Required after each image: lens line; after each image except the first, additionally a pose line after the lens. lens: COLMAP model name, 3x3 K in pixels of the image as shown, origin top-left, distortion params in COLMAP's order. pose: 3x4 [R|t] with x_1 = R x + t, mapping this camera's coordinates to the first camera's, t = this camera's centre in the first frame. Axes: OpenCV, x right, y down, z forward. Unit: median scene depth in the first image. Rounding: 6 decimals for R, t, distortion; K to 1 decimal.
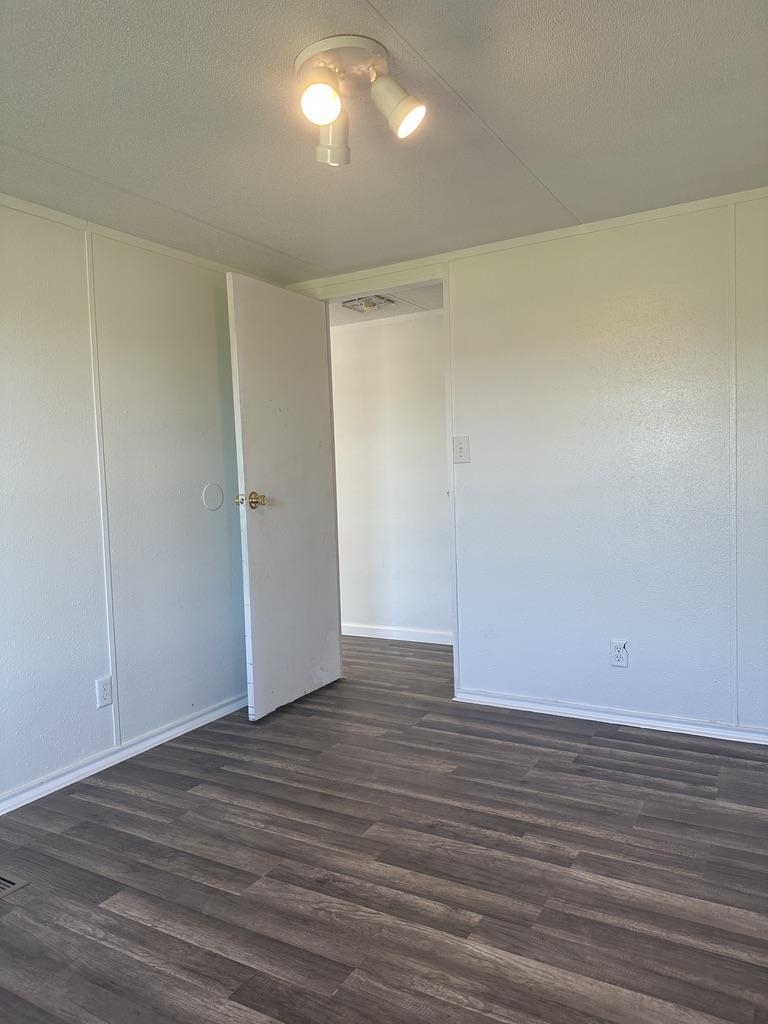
lens RADIAL K [[735.4, 0, 384.1], [0, 735.4, 519.1], [0, 0, 1]] dist [0.007895, -0.004877]
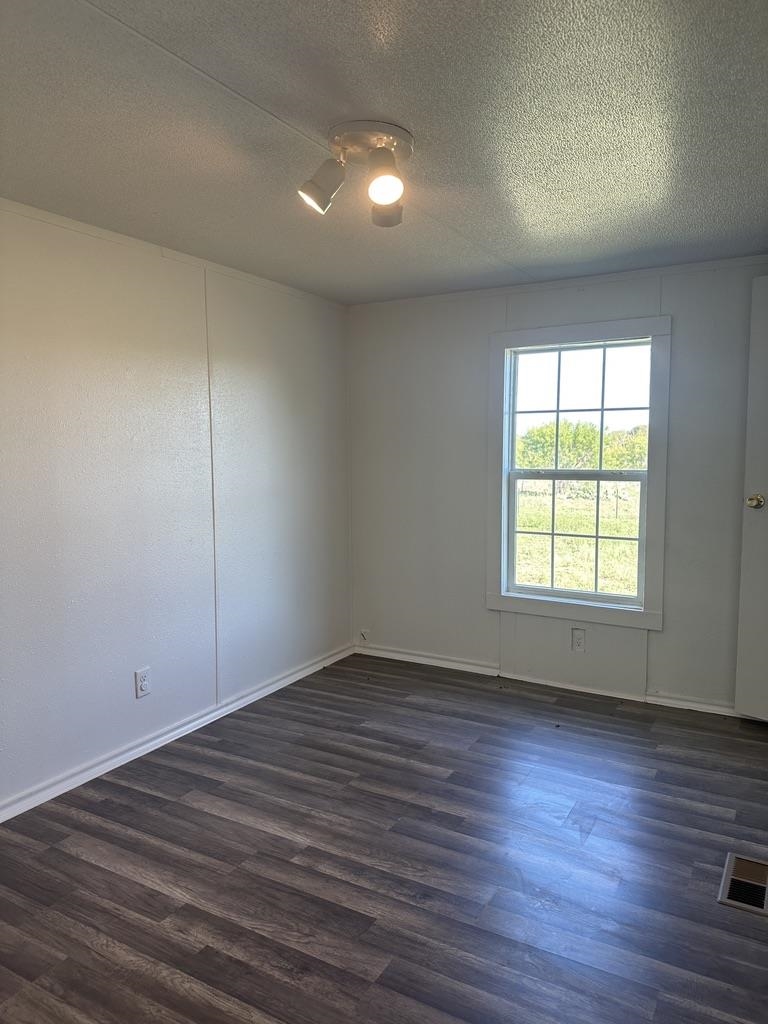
lens RADIAL K [[735.4, 0, 384.1], [0, 735.4, 519.1], [0, 0, 1]] dist [0.007895, -0.004877]
pose [[-0.999107, 0.042221, -0.001542, -0.047891], [0.041410, 0.985849, 0.162439, -0.225248], [0.008379, 0.162230, -0.986717, 2.062391]]
